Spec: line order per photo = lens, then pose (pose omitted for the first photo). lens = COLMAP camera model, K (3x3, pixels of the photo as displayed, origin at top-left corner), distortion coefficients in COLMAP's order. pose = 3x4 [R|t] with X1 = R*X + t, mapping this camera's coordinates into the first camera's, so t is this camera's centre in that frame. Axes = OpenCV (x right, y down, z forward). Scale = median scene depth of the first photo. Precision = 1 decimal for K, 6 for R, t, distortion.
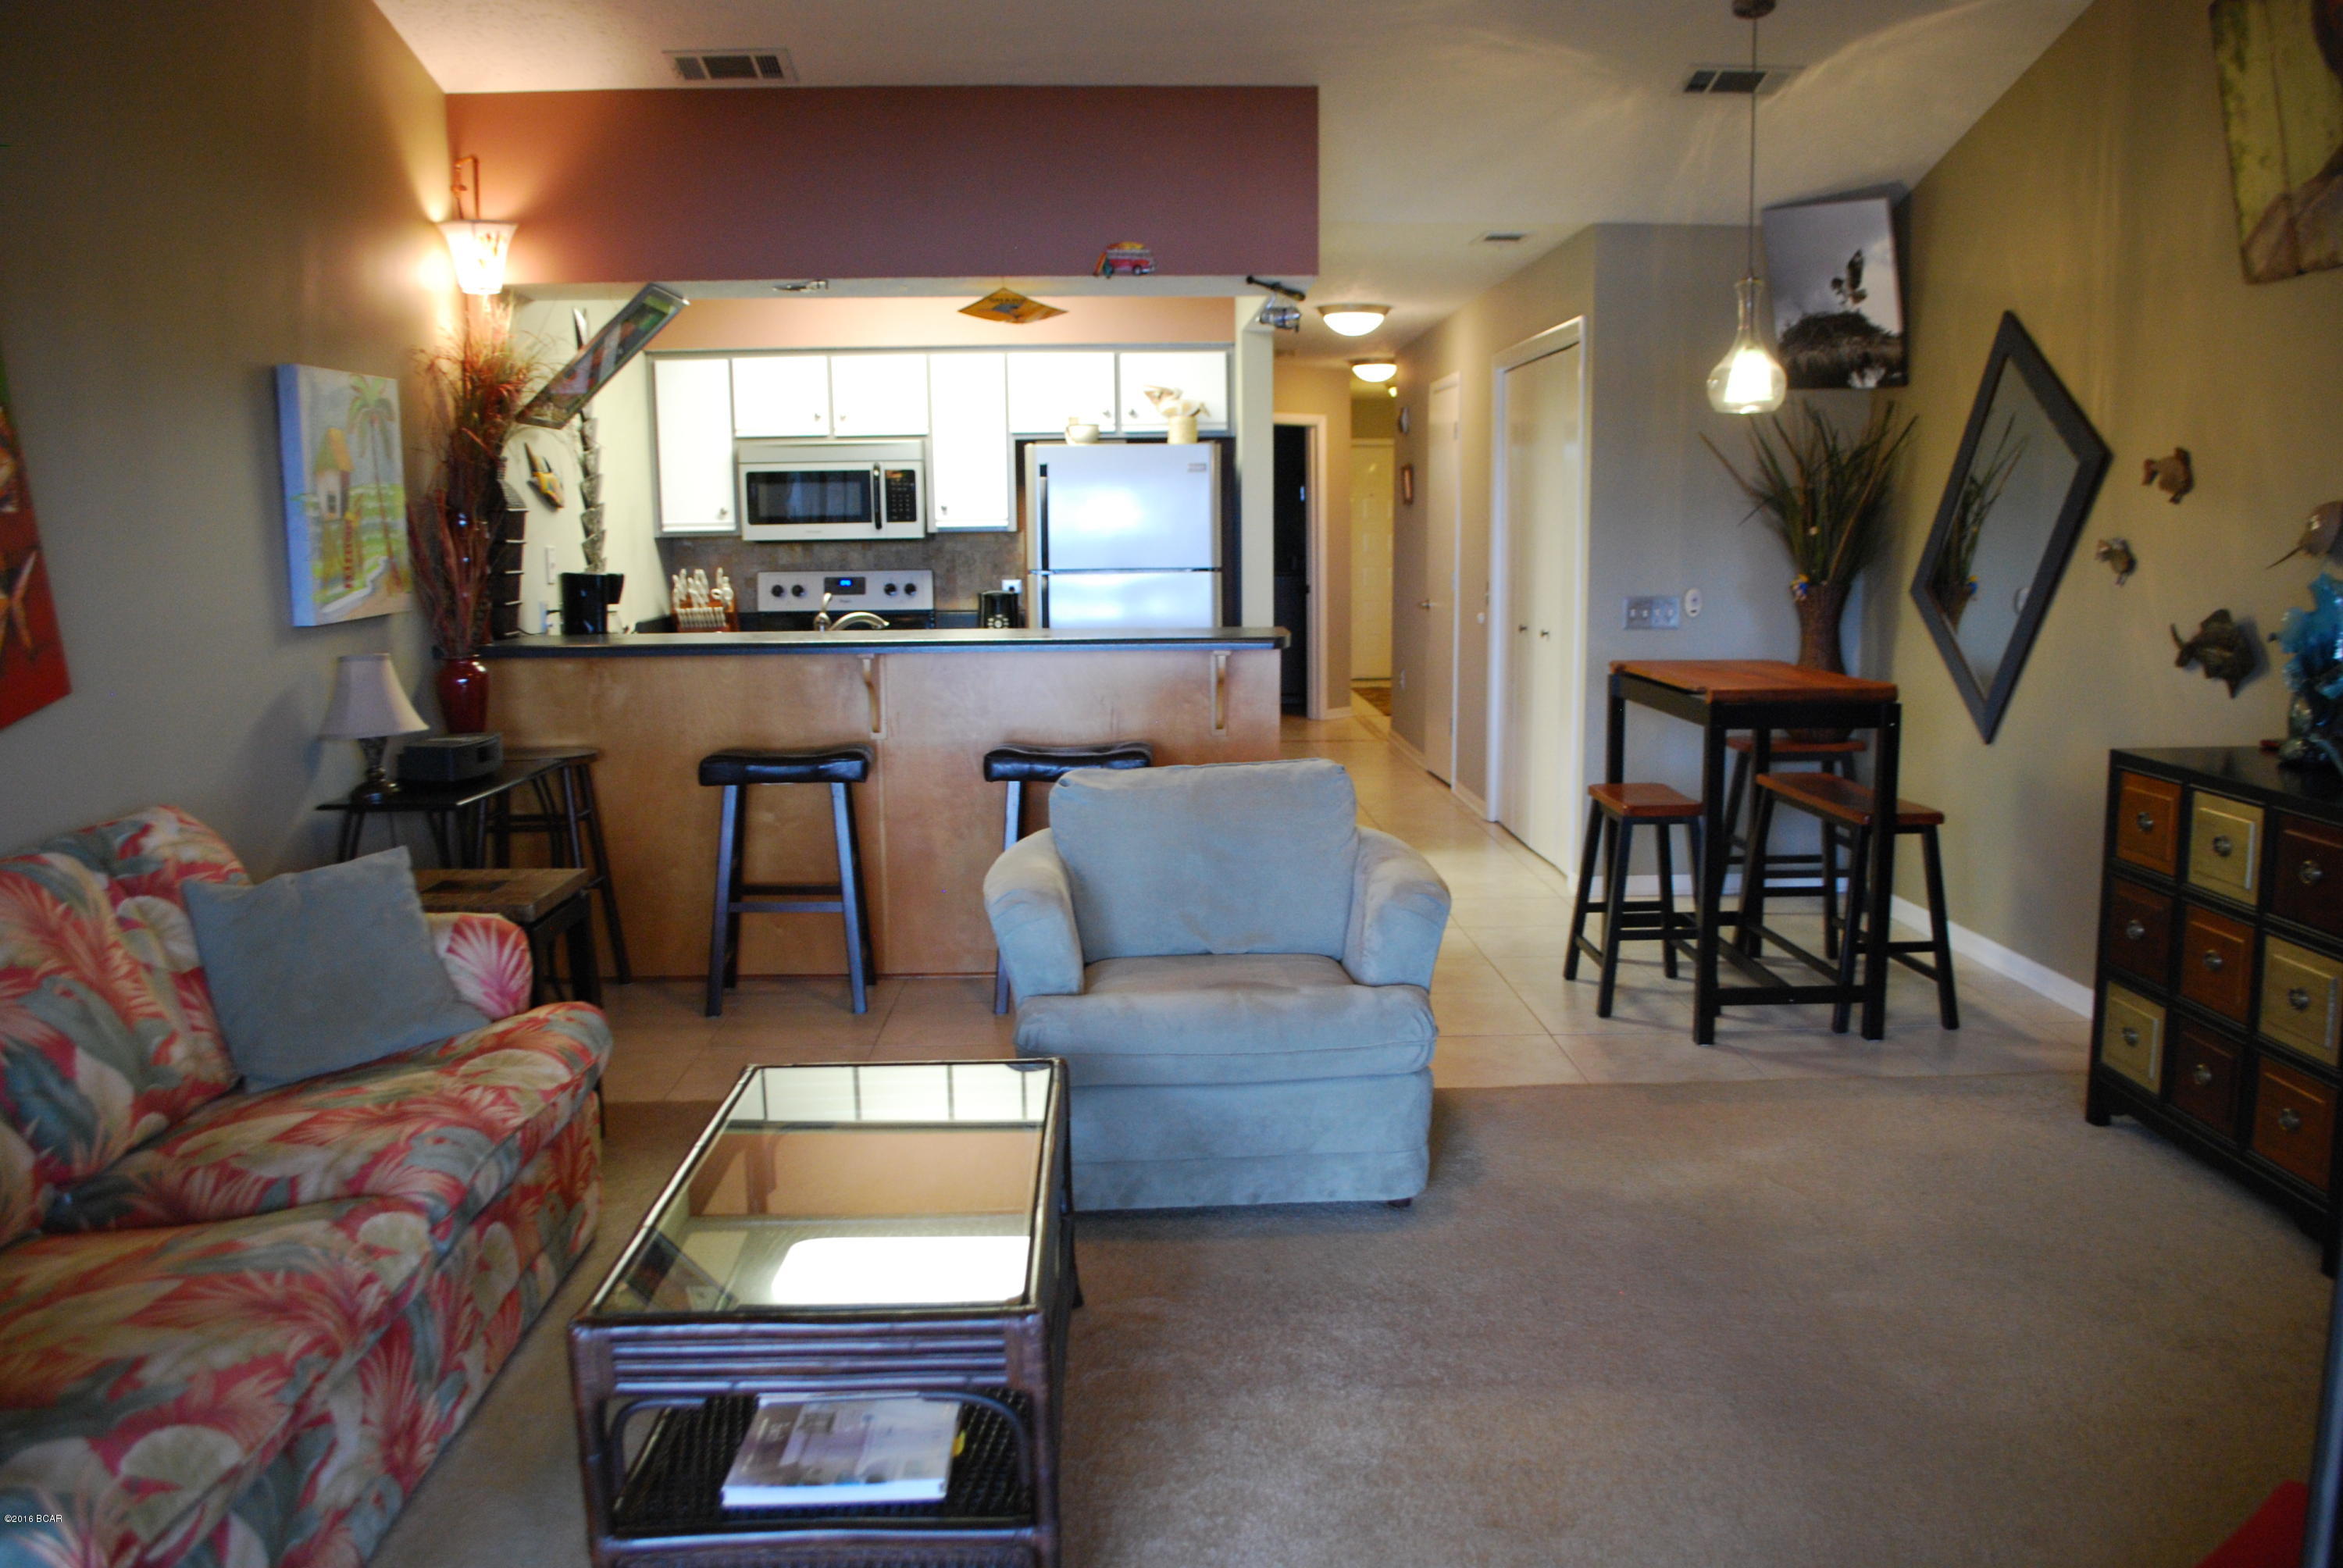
lens RADIAL K [[1847.3, 0, 1164.7], [0, 1847.3, 779.4], [0, 0, 1]] dist [-0.087714, 0.019449]
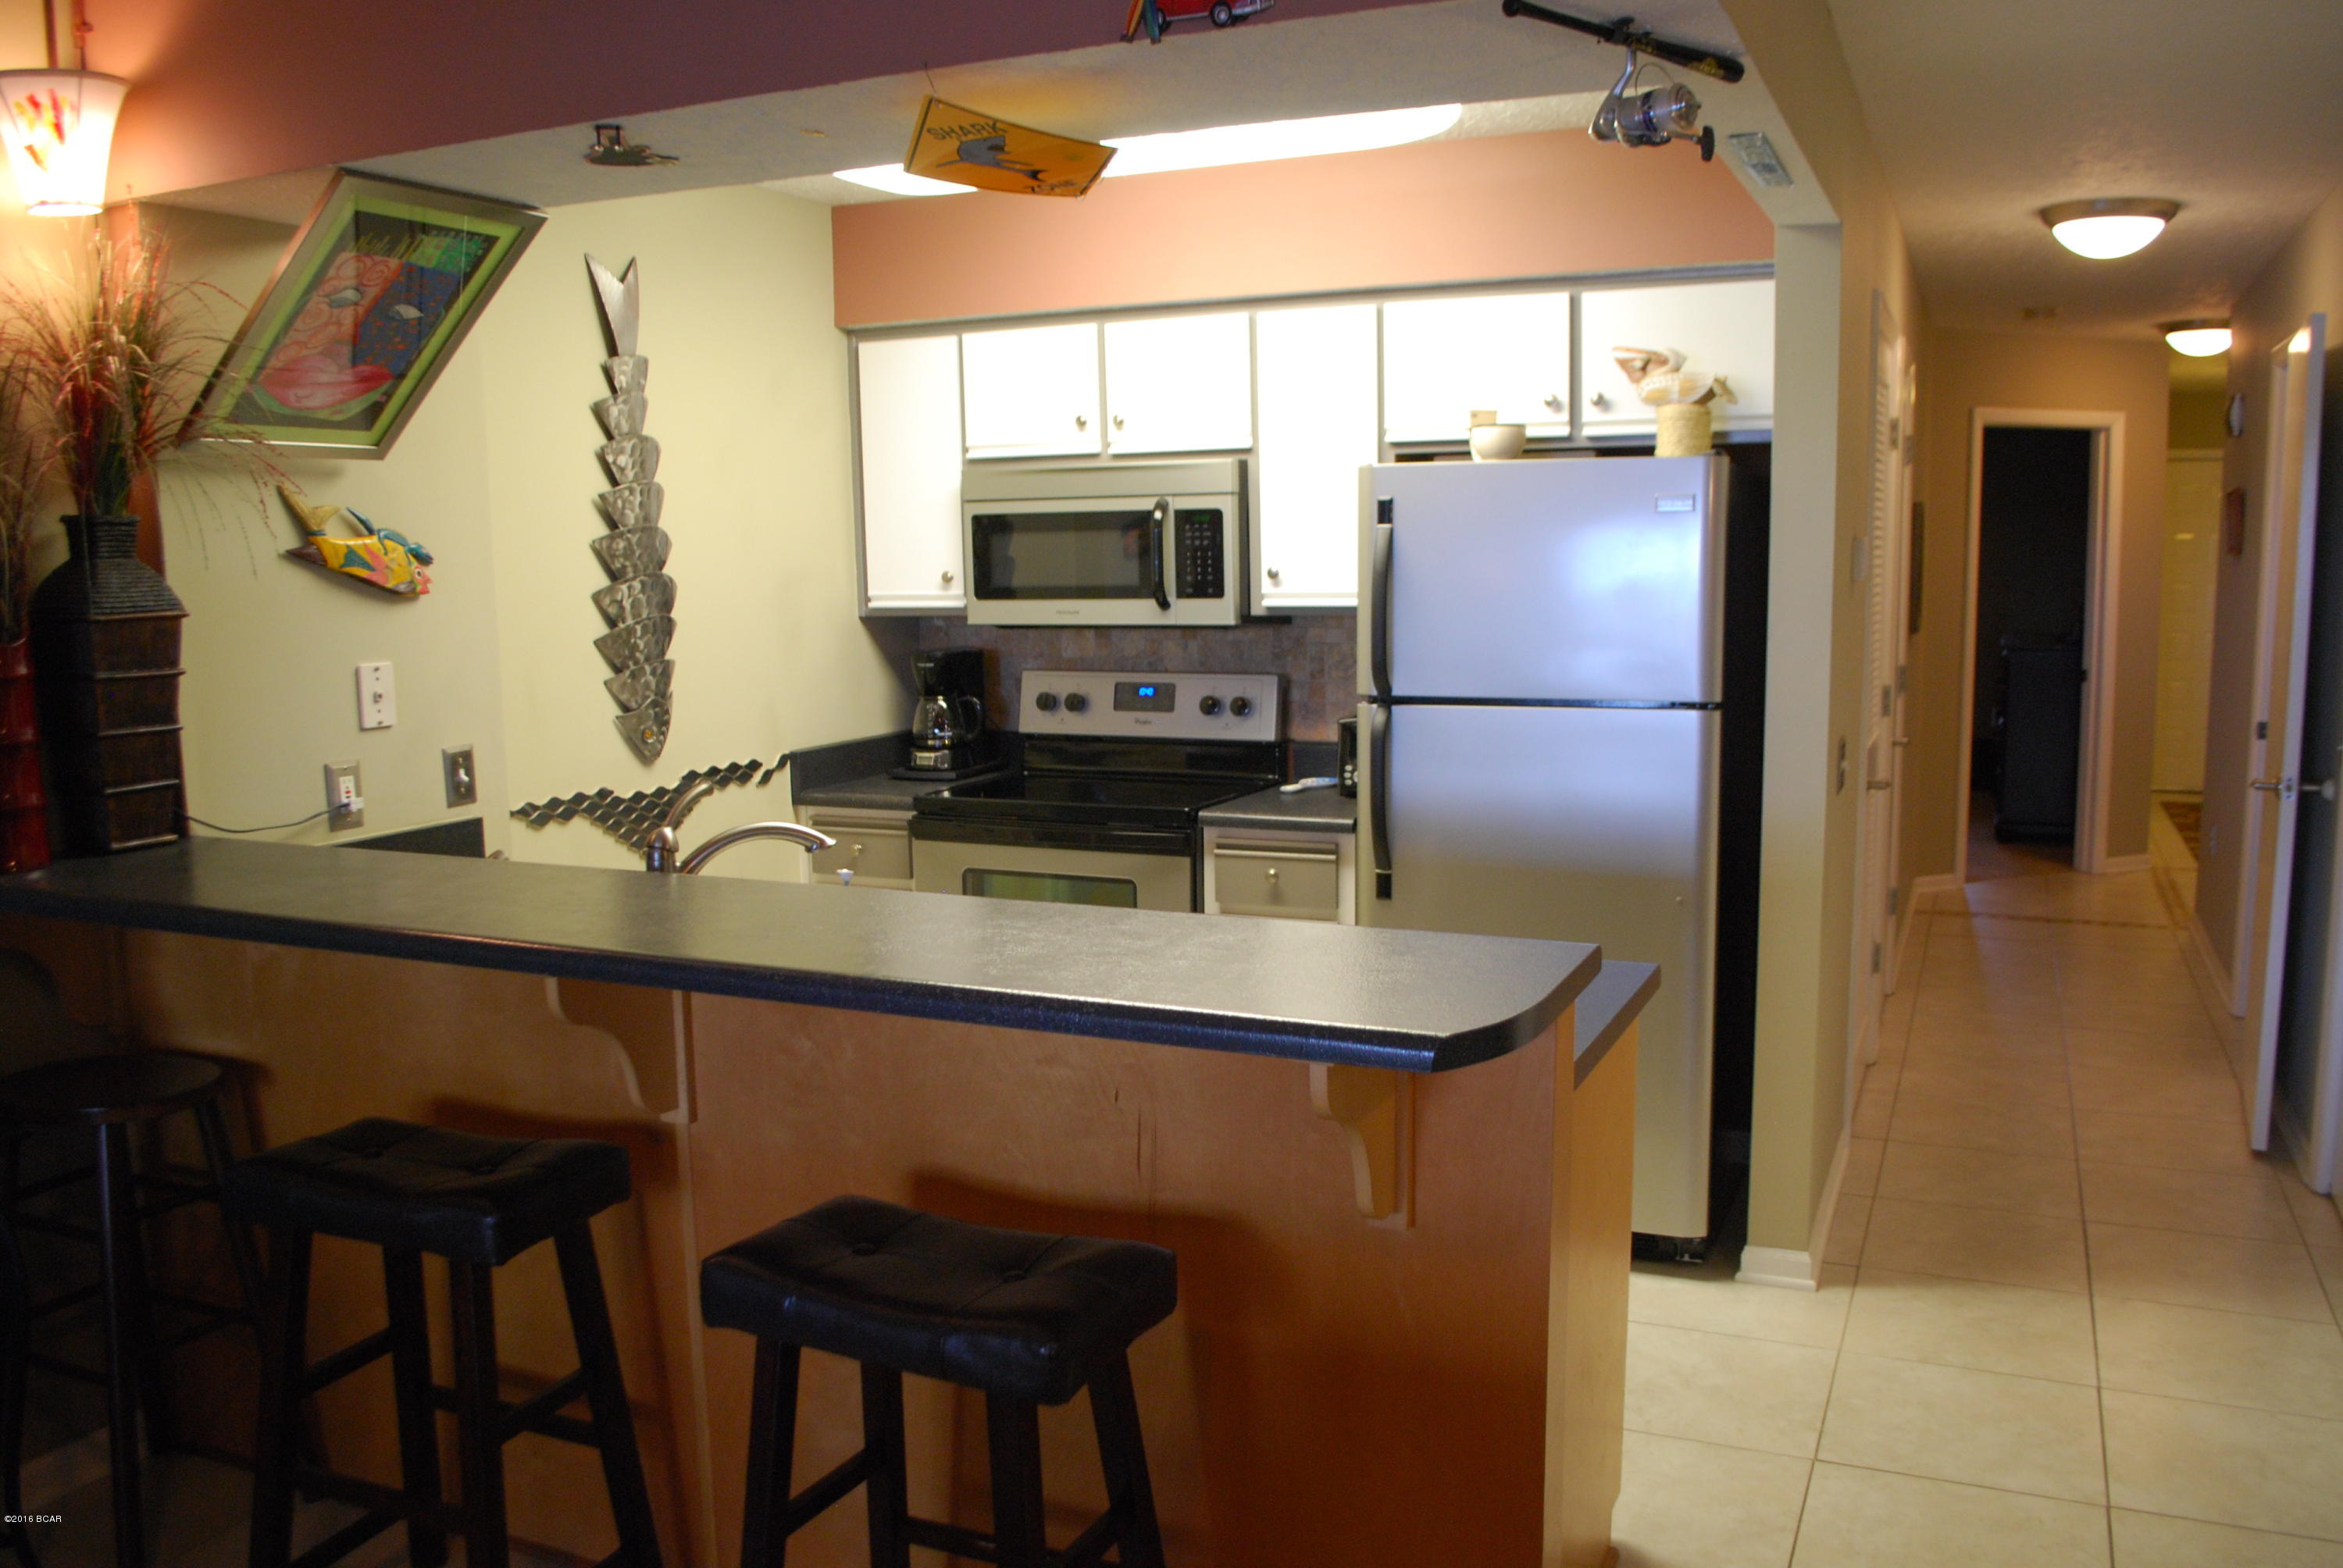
lens RADIAL K [[1847.3, 0, 1174.4], [0, 1847.3, 788.0], [0, 0, 1]] dist [-0.087714, 0.019449]
pose [[0.902486, 0.052666, -0.427487, 0.105418], [-0.055608, 0.998437, 0.005610, -0.081863], [0.427115, 0.018708, 0.904004, 0.462843]]
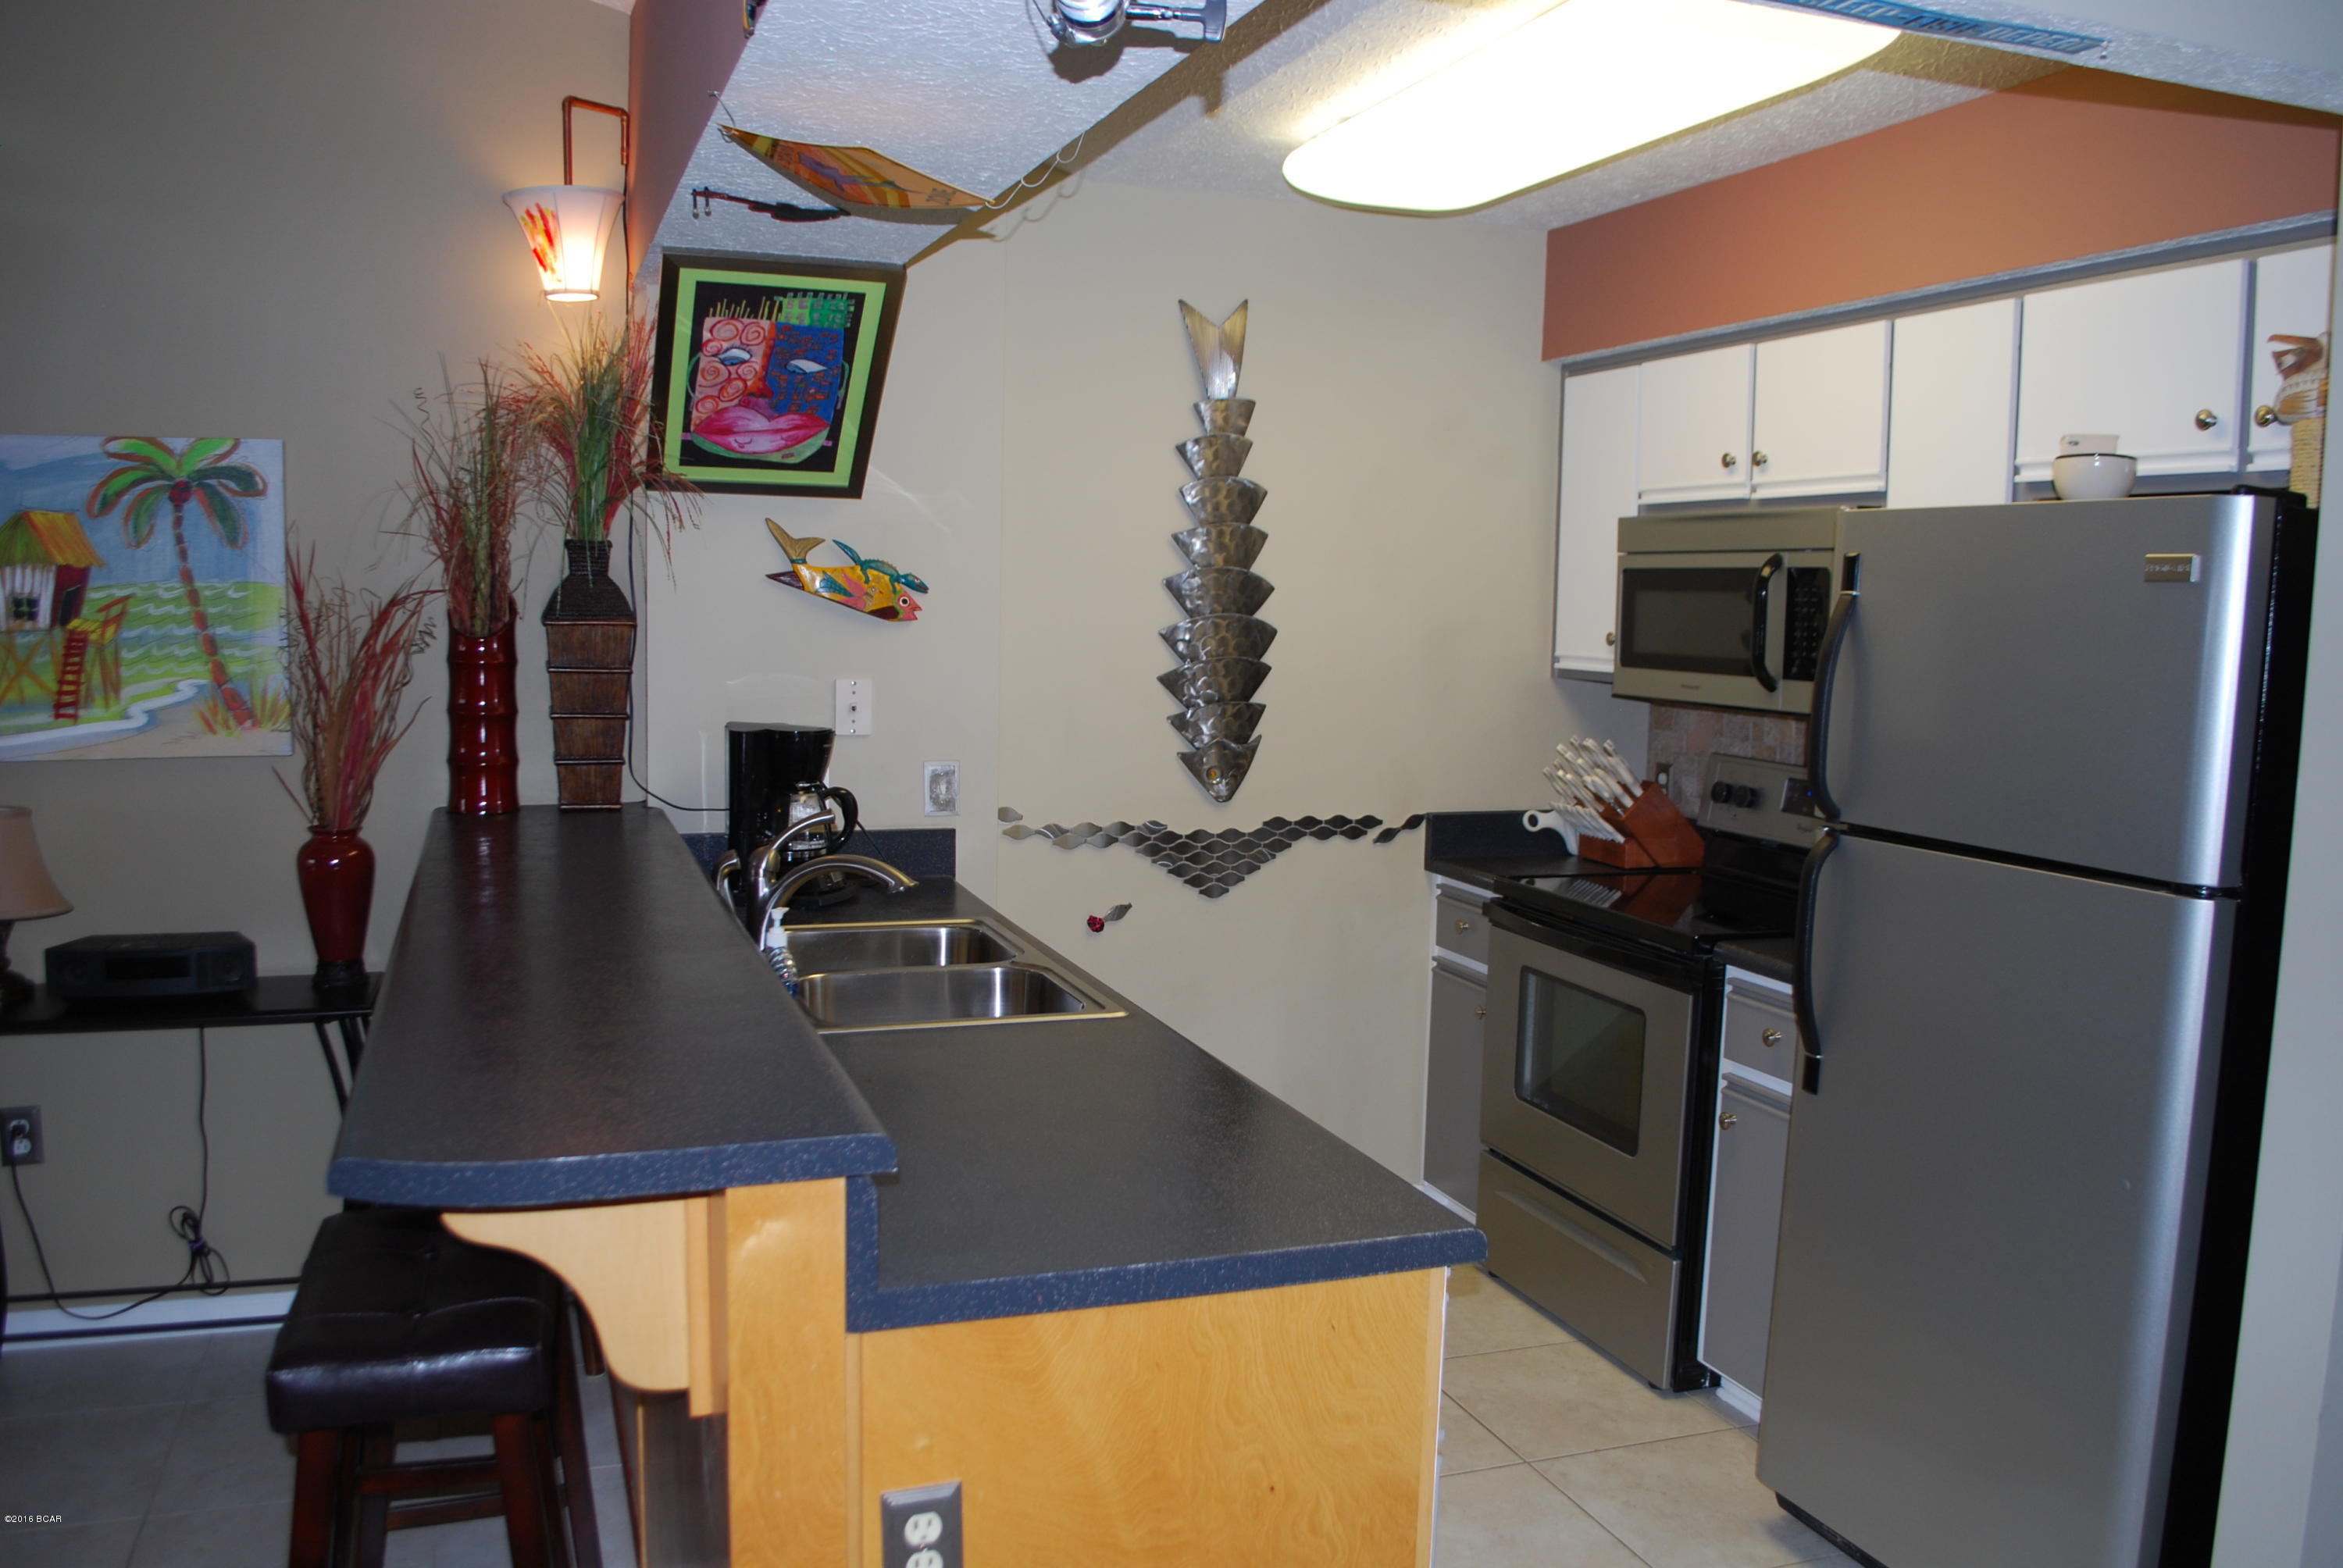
lens RADIAL K [[1847.3, 0, 1171.8], [0, 1847.3, 784.5], [0, 0, 1]] dist [-0.087714, 0.019449]
pose [[0.332072, 0.115312, -0.936179, 0.244520], [-0.162181, 0.984699, 0.063761, -0.116675], [0.929207, 0.130657, 0.345692, 0.690755]]
